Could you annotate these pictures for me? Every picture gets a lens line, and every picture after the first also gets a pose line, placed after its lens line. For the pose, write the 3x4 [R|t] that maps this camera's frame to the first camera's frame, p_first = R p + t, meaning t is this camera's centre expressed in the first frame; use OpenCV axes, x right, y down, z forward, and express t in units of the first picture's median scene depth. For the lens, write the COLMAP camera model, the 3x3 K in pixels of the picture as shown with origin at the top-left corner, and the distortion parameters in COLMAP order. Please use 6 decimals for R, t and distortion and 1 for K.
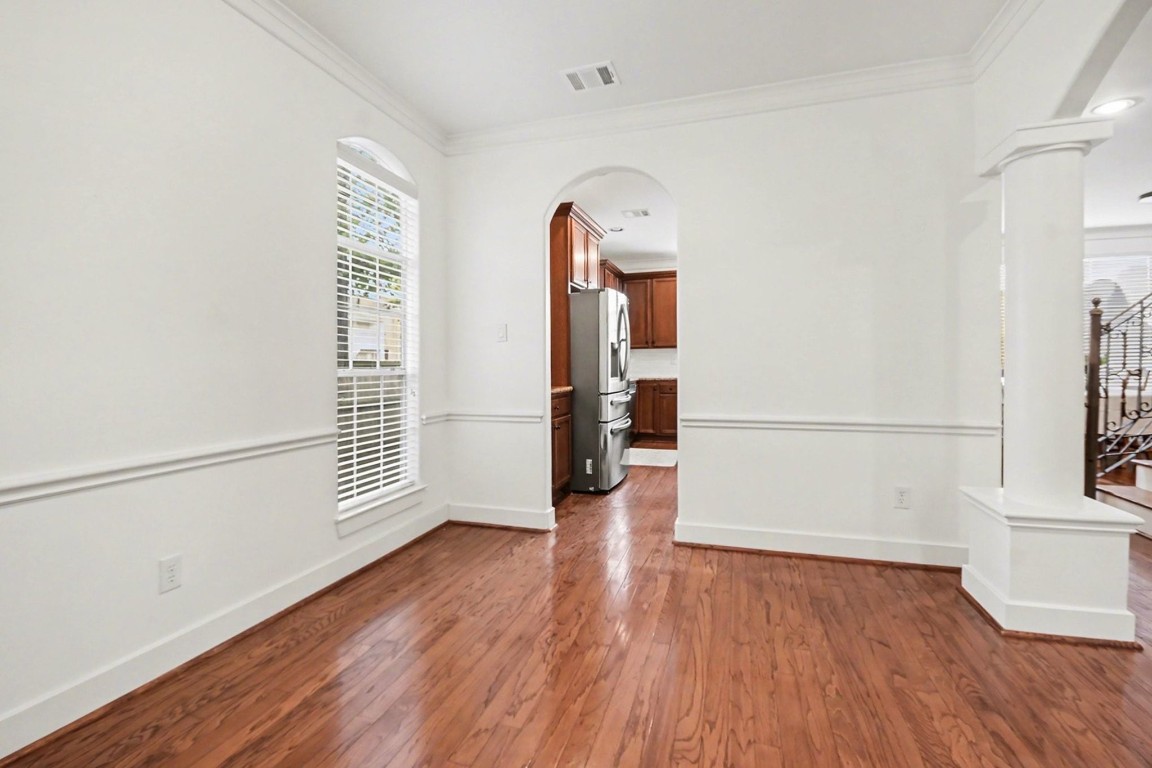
lens RADIAL K [[532.4, 0, 575.8], [0, 532.4, 378.5], [0, 0, 1]] dist [-0.000246, -0.000013]
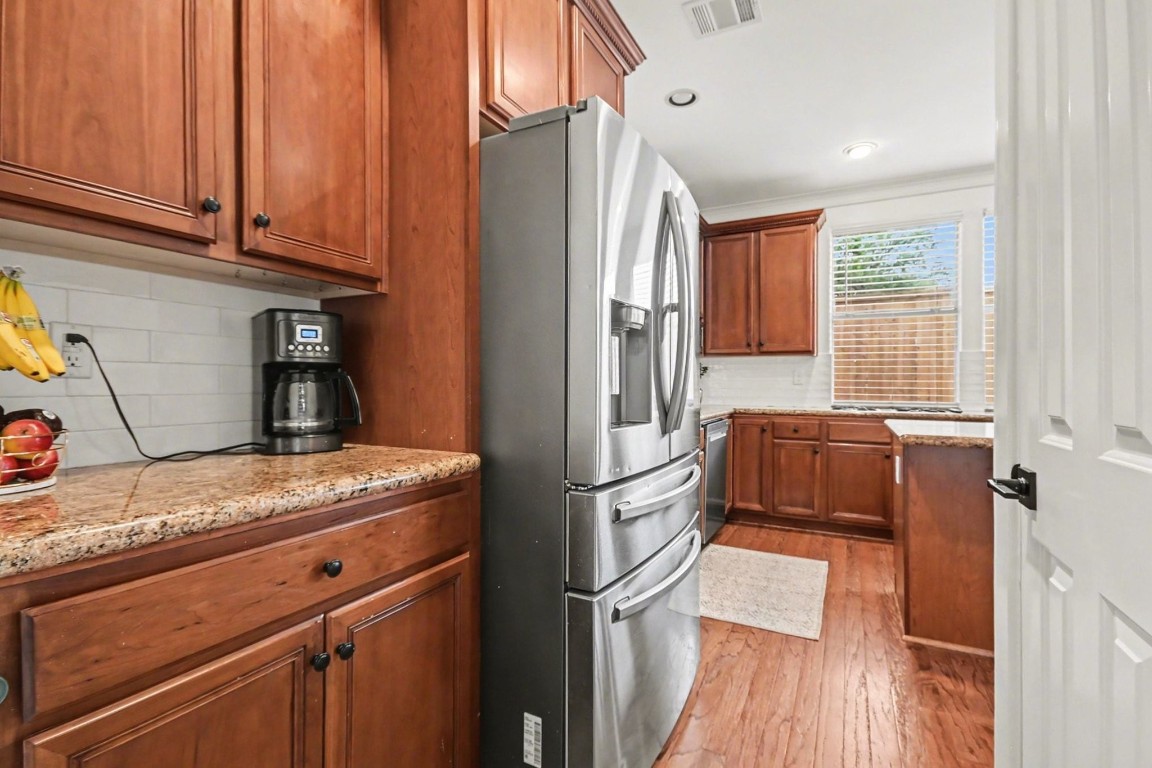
lens RADIAL K [[532.4, 0, 577.5], [0, 532.4, 385.2], [0, 0, 1]] dist [-0.000246, -0.000013]
pose [[0.983859, 0.006281, -0.178834, 0.060875], [-0.010568, 0.999679, -0.023029, -0.010865], [0.178632, 0.024547, 0.983610, 0.448343]]
